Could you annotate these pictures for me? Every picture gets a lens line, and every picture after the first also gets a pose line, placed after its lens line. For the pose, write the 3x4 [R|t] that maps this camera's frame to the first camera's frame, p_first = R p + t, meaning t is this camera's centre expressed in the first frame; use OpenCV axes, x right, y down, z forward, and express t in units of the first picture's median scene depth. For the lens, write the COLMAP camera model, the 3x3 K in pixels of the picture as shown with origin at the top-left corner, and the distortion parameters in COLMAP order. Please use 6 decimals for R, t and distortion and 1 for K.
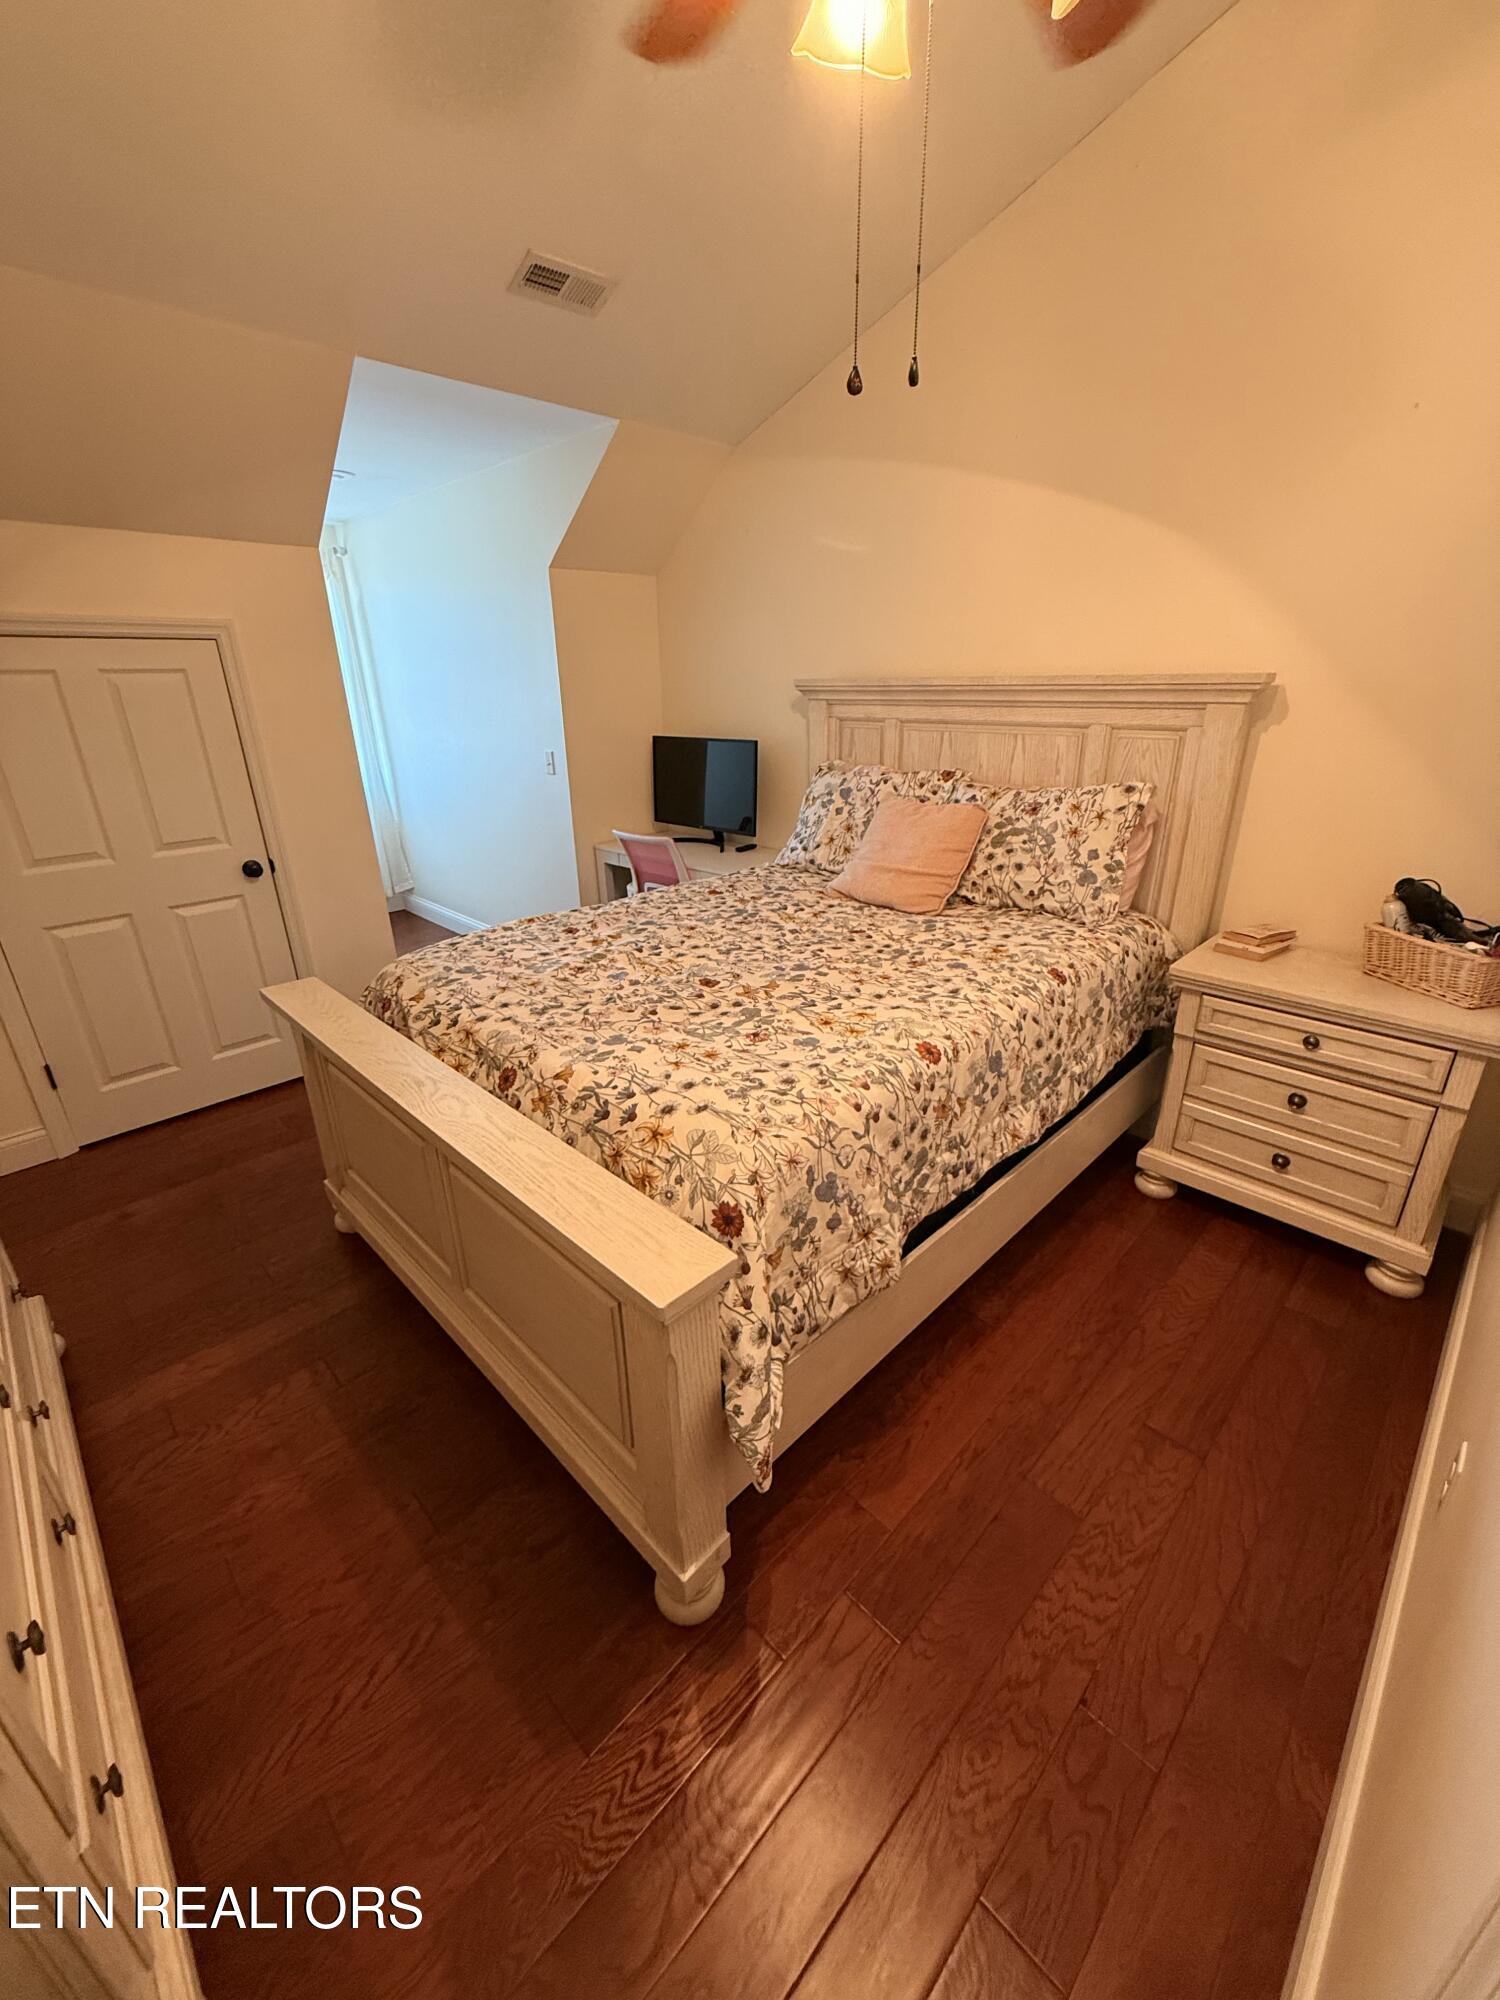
lens RADIAL K [[795.0, 0, 750.4], [0, 795.0, 997.6], [0, 0, 1]] dist [-0.001384, 0.000245]
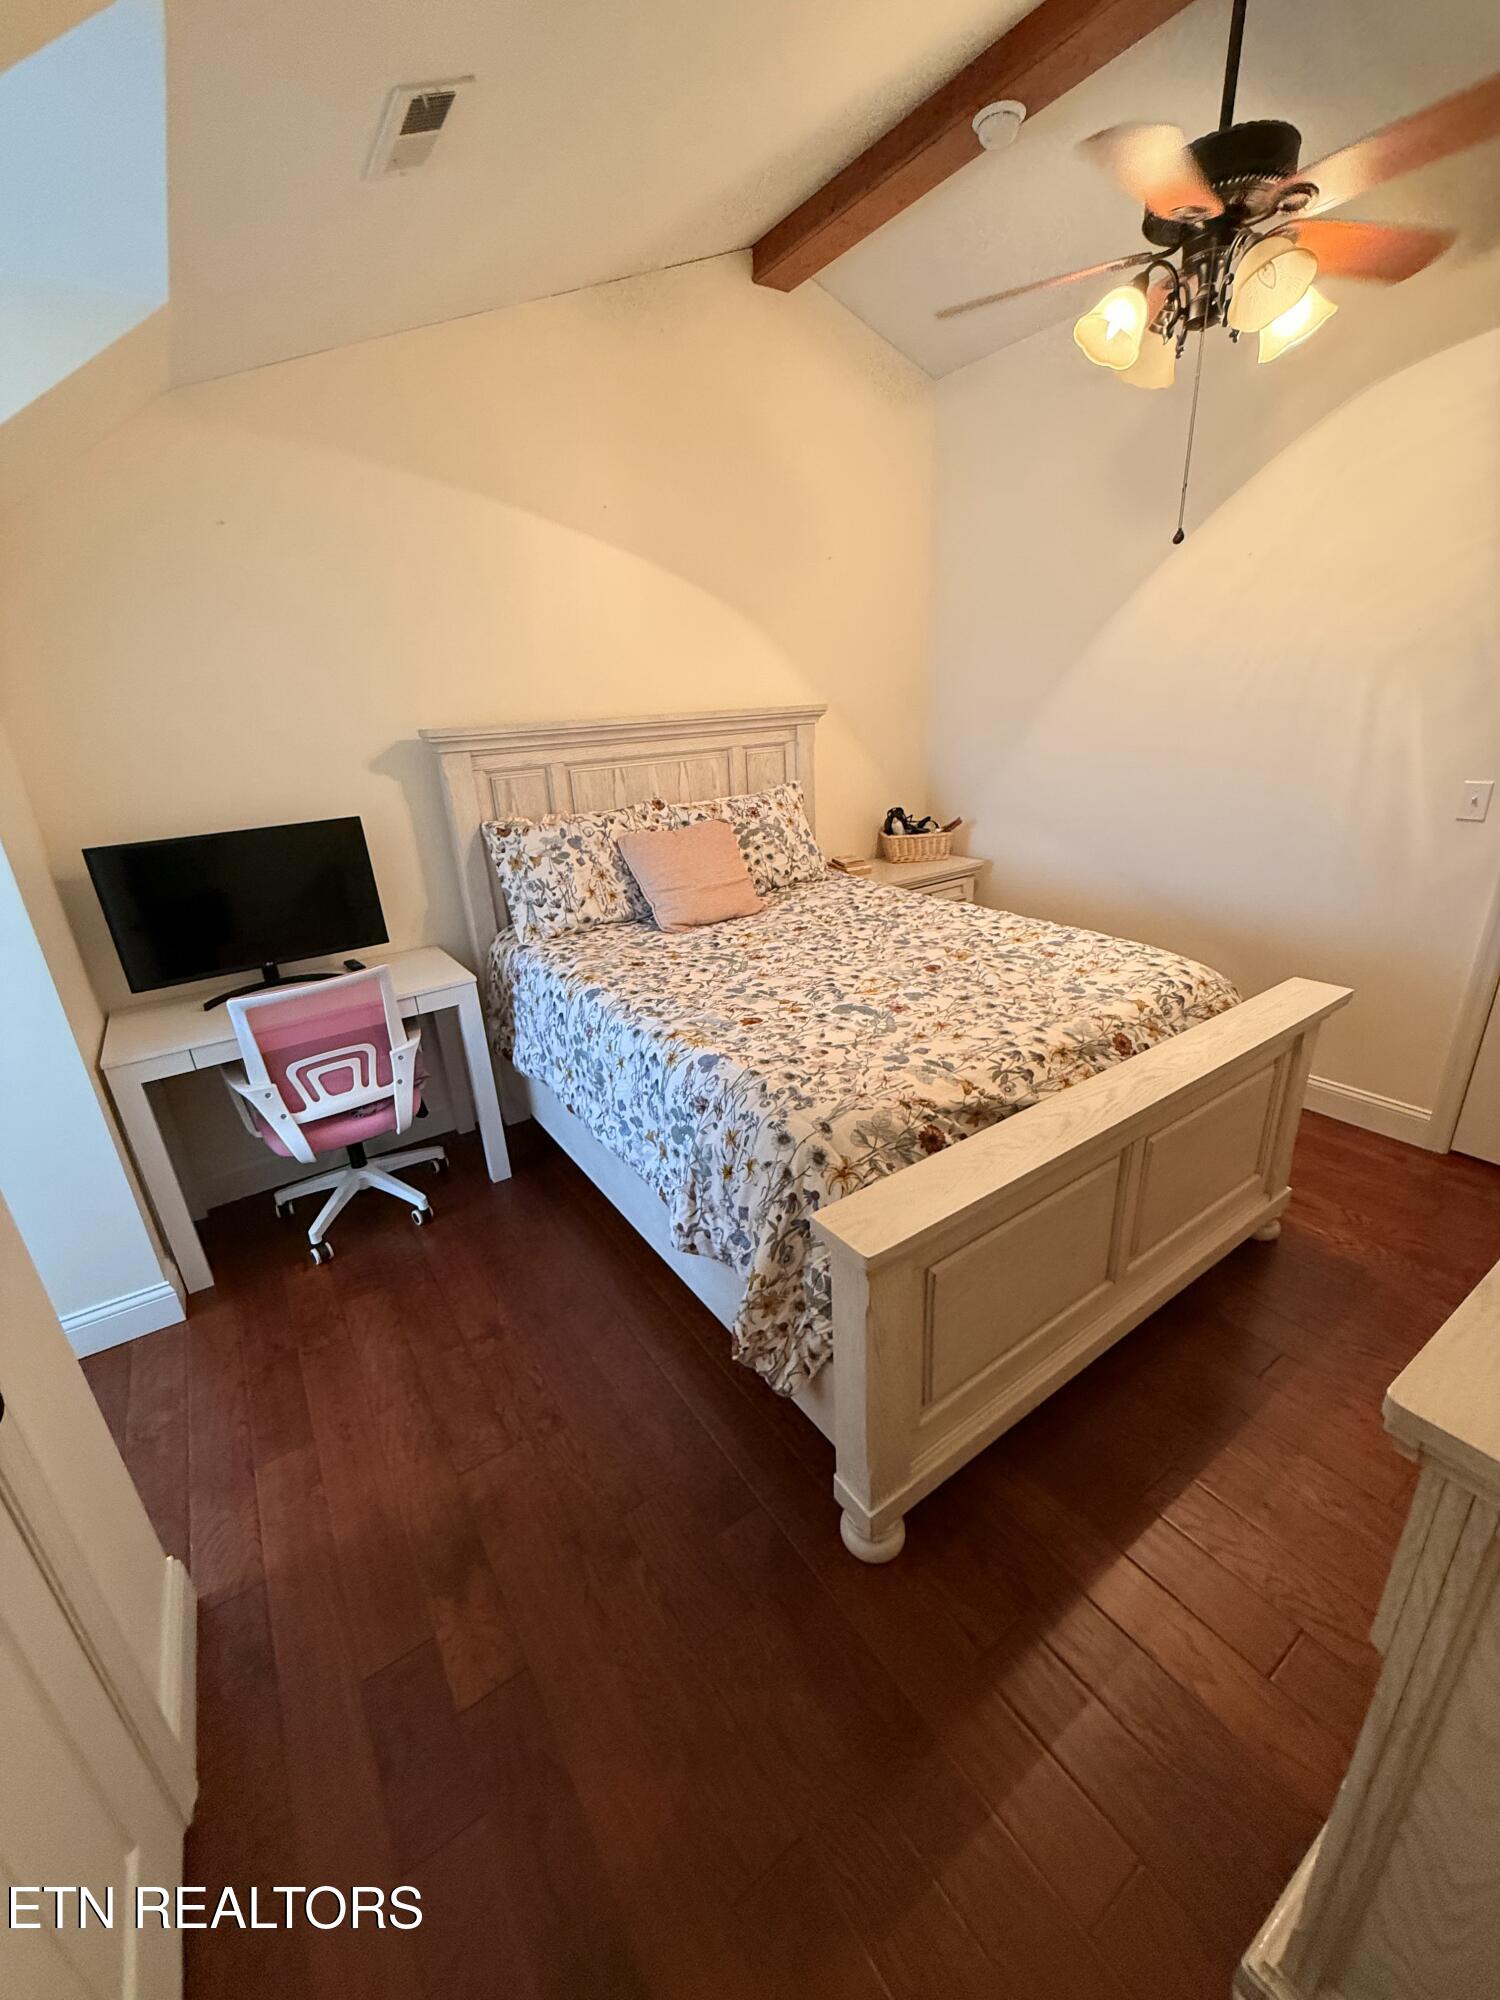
lens RADIAL K [[795.0, 0, 750.4], [0, 795.0, 997.6], [0, 0, 1]] dist [-0.001384, 0.000245]
pose [[0.188364, -0.342527, 0.920431, -0.944813], [0.411686, 0.878429, 0.242646, -0.296363], [-0.891647, 0.333222, 0.306478, 0.732975]]
